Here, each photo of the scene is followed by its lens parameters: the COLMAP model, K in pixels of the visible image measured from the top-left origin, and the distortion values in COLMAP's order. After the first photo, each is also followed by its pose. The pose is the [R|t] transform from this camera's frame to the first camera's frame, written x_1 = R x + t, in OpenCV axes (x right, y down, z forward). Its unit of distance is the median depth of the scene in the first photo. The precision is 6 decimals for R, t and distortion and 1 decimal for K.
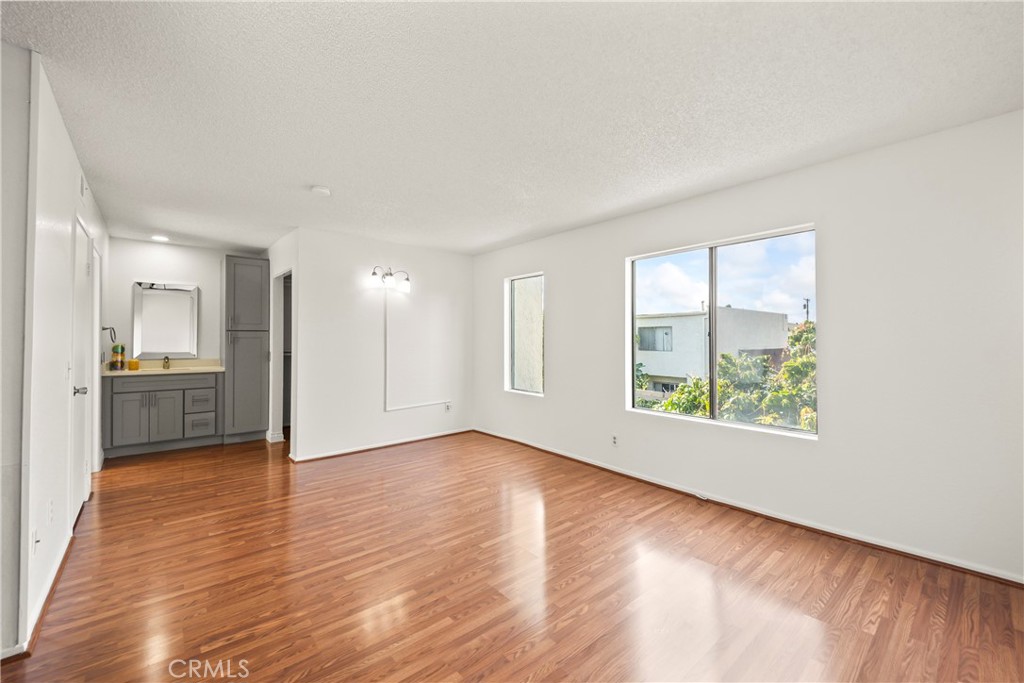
lens RADIAL K [[412.9, 0, 517.5], [0, 412.9, 339.7], [0, 0, 1]] dist [0.012680, -0.010007]
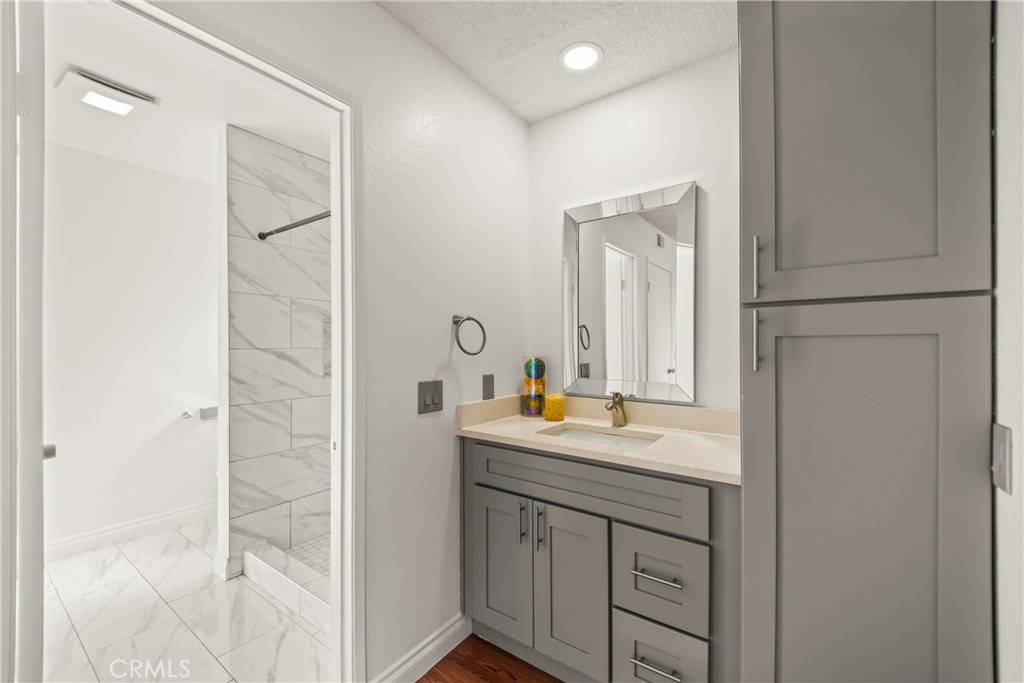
lens RADIAL K [[412.9, 0, 512.7], [0, 412.9, 342.7], [0, 0, 1]] dist [0.012680, -0.010007]
pose [[0.228952, -0.003777, -0.973430, -0.698108], [0.004146, 0.999987, -0.002905, -0.003237], [0.973429, -0.003371, 0.228965, 1.122773]]
